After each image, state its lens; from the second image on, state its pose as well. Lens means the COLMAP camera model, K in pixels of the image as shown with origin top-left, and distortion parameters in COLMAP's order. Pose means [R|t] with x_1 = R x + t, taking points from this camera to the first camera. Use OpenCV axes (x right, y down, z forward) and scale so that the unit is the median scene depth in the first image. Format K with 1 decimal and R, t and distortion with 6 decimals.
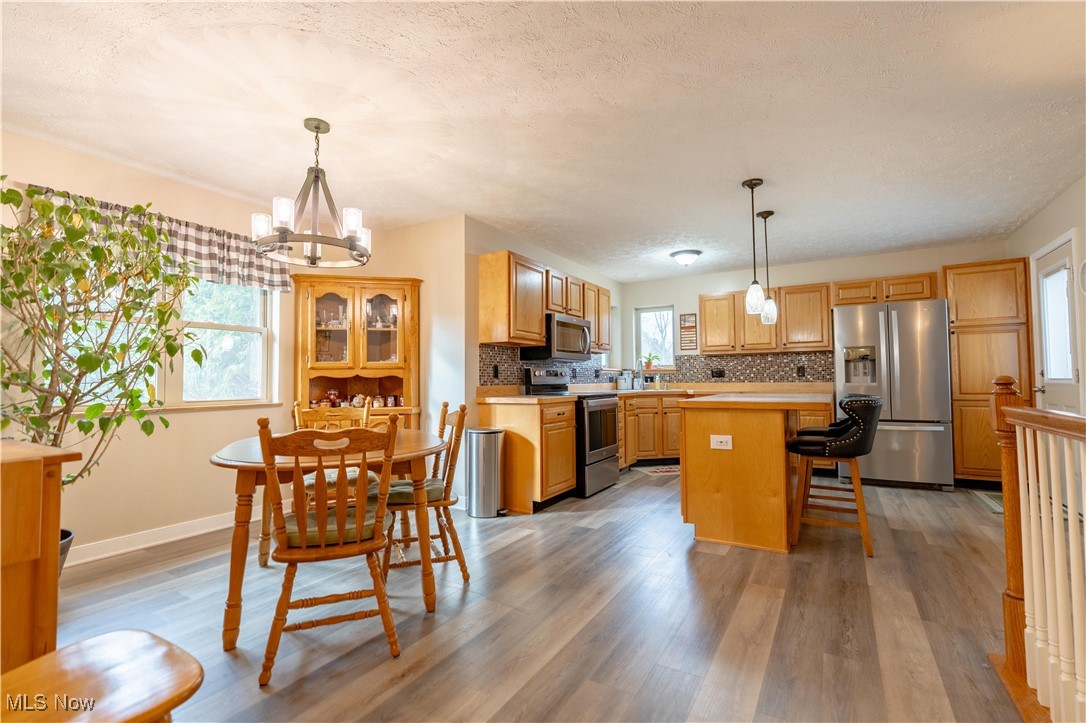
lens RADIAL K [[479.2, 0, 548.0], [0, 479.2, 363.3], [0, 0, 1]] dist [-0.000784, 0.000365]
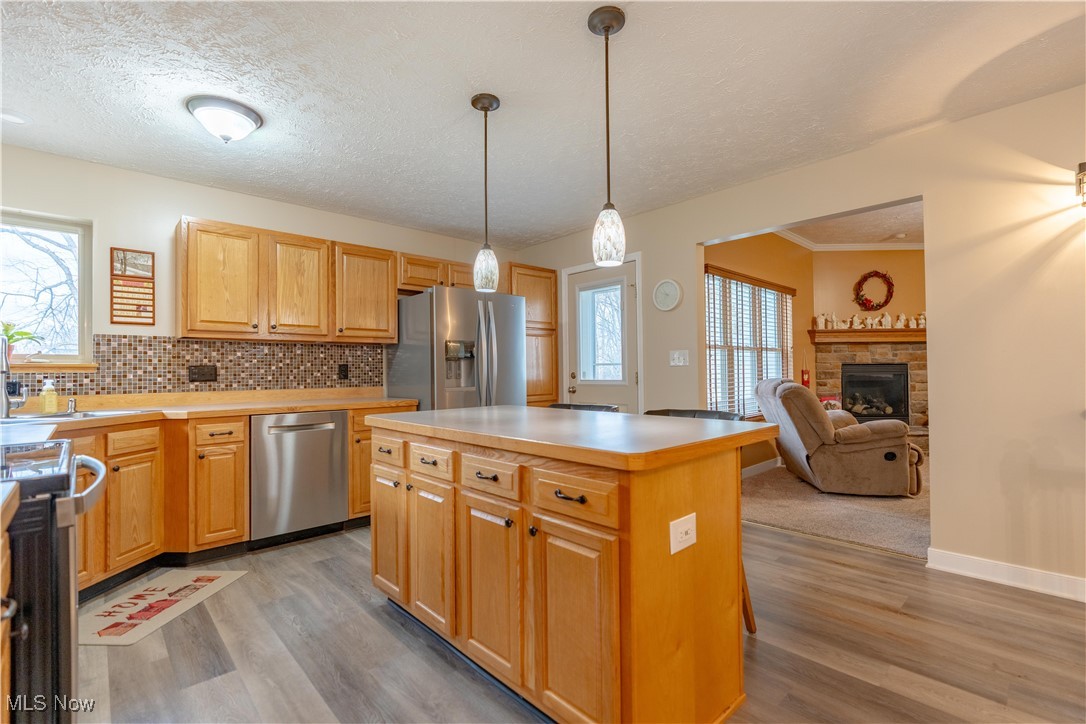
lens RADIAL K [[487.3, 0, 540.6], [0, 487.3, 365.9], [0, 0, 1]] dist [0.001930, 0.000316]
pose [[0.282169, 0.014411, 0.959256, -0.082381], [-0.025178, 0.999654, -0.007611, 0.008858], [-0.959034, -0.022004, 0.282435, 0.689543]]
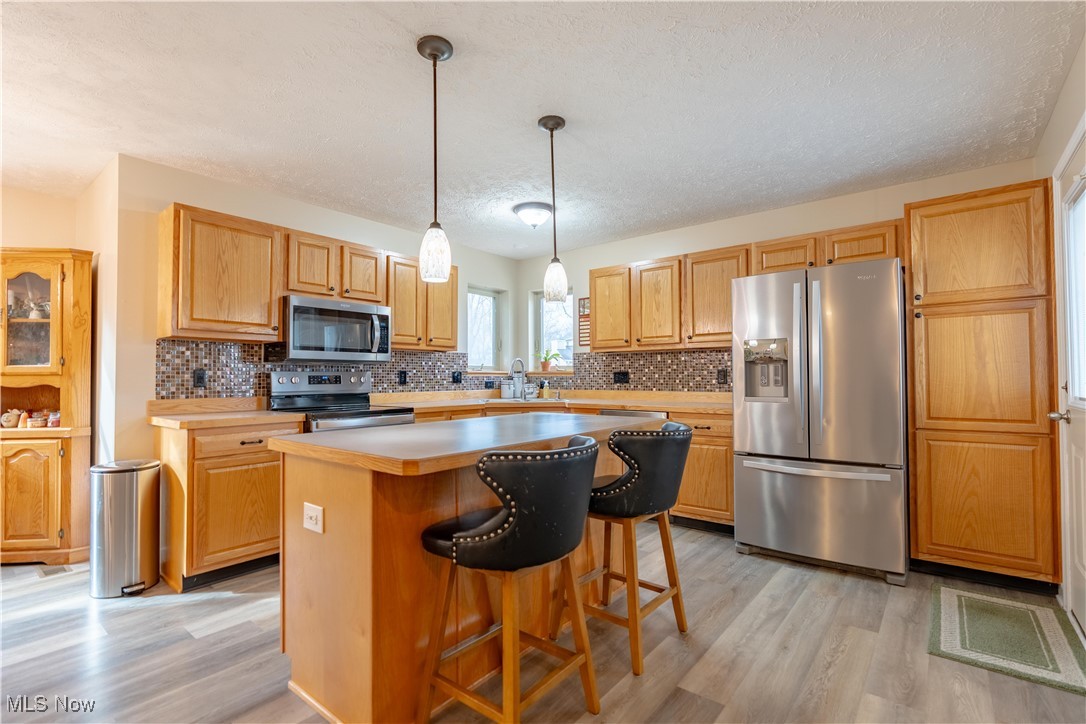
lens RADIAL K [[495.8, 0, 542.1], [0, 495.8, 367.4], [0, 0, 1]] dist [-0.000417, 0.000805]
pose [[0.990285, 0.000978, -0.139049, 0.479495], [0.001242, 0.999873, 0.015880, -0.009937], [0.139047, -0.015898, 0.990158, 0.331827]]
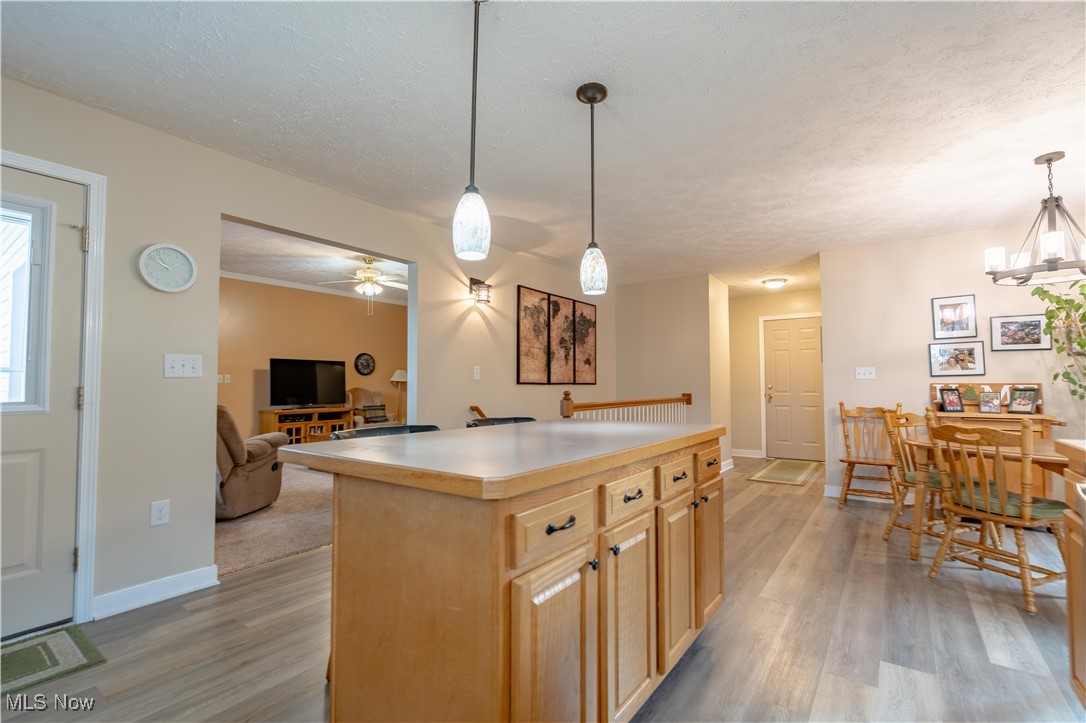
lens RADIAL K [[485.6, 0, 545.6], [0, 485.6, 376.3], [0, 0, 1]] dist [-0.004168, -0.000548]
pose [[-0.996270, 0.014296, 0.085099, 0.334558], [0.009489, 0.998350, -0.056634, 0.031619], [-0.085768, -0.055616, -0.994762, 1.231422]]
